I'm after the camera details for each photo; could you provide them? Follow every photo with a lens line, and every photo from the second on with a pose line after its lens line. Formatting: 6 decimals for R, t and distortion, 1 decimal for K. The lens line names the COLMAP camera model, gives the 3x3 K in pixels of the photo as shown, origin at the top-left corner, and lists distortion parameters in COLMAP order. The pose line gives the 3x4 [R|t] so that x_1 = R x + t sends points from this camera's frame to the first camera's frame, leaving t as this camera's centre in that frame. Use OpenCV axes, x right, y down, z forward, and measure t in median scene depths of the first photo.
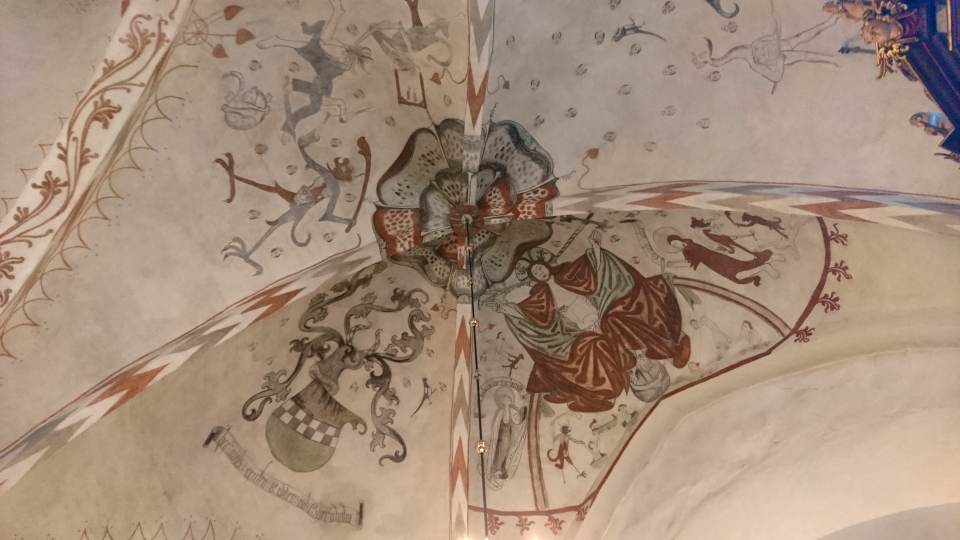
lens RADIAL K [[615.8, 0, 465.4], [0, 615.8, 279.0], [0, 0, 1]] dist [0.280728, -0.377284]
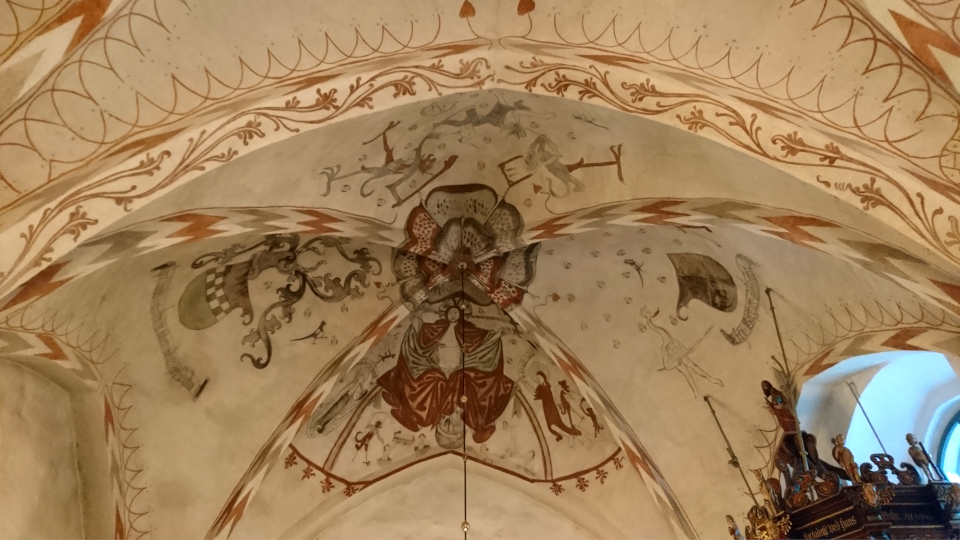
lens RADIAL K [[626.6, 0, 477.3], [0, 626.6, 200.4], [0, 0, 1]] dist [0.142071, -0.133910]
pose [[0.564069, 0.667355, 0.486274, -0.660719], [-0.716638, 0.688199, -0.113187, -0.064762], [-0.410189, -0.284637, 0.866445, -0.050375]]
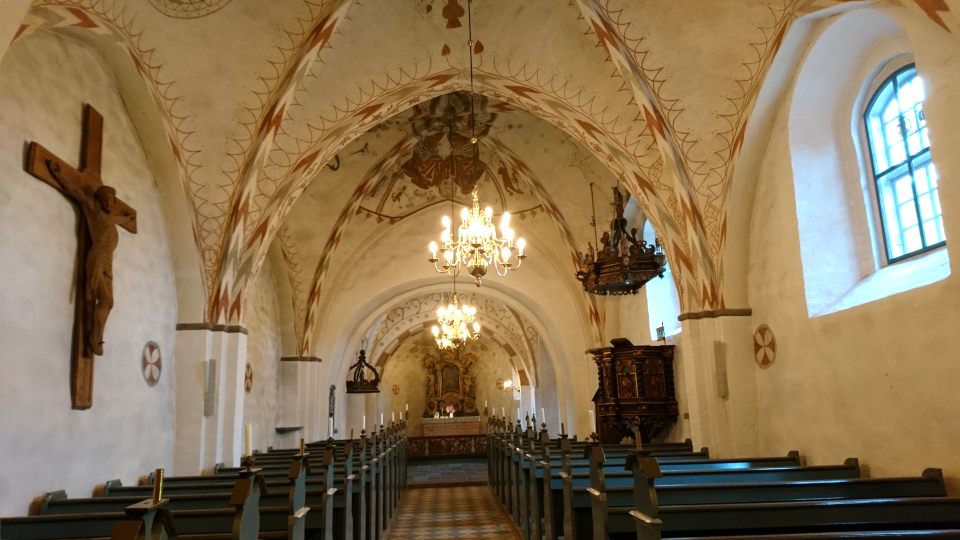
lens RADIAL K [[694.8, 0, 480.0], [0, 694.8, 270.0], [0, 0, 1]] dist [0.351397, -0.000216]
pose [[0.567904, 0.199494, 0.798553, -1.564283], [-0.713341, 0.603318, 0.356584, -0.630781], [-0.410645, -0.772146, 0.484934, -0.469193]]
